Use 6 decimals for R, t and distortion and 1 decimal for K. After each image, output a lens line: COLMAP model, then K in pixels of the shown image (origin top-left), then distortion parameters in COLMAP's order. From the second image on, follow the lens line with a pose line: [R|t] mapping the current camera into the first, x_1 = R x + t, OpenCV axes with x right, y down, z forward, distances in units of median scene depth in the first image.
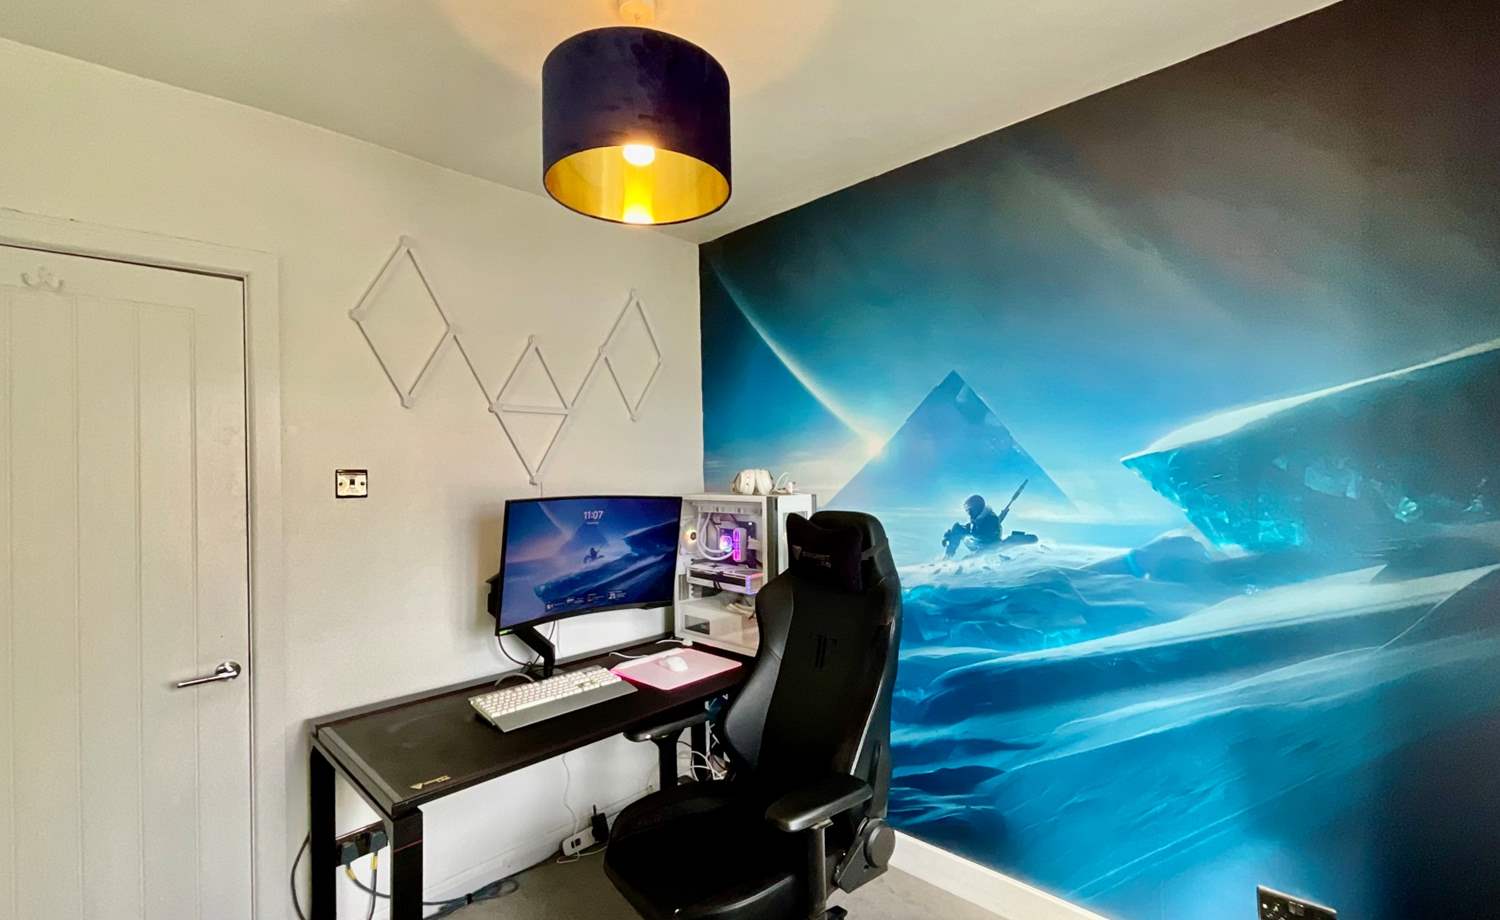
lens RADIAL K [[619.8, 0, 736.9], [0, 619.8, 462.8], [0, 0, 1]] dist [0.001148, -0.000194]
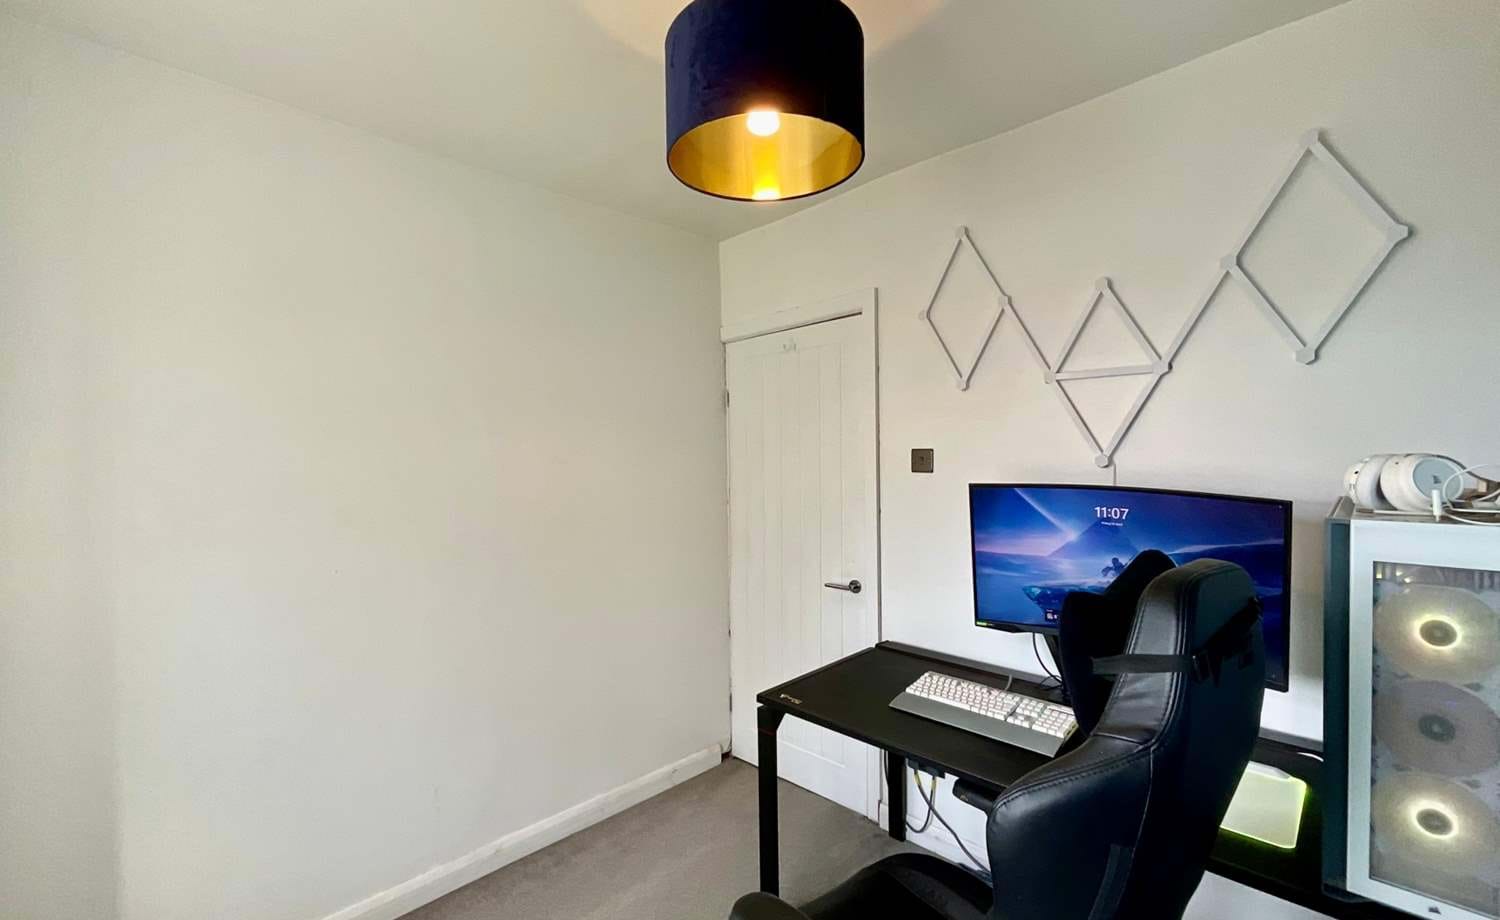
lens RADIAL K [[619.8, 0, 736.9], [0, 619.8, 462.8], [0, 0, 1]] dist [0.001148, -0.000194]
pose [[0.004290, 0.036434, -0.999327, 0.543770], [0.026805, 0.998973, 0.036536, -0.014237], [0.999631, -0.026944, 0.003308, 0.625187]]
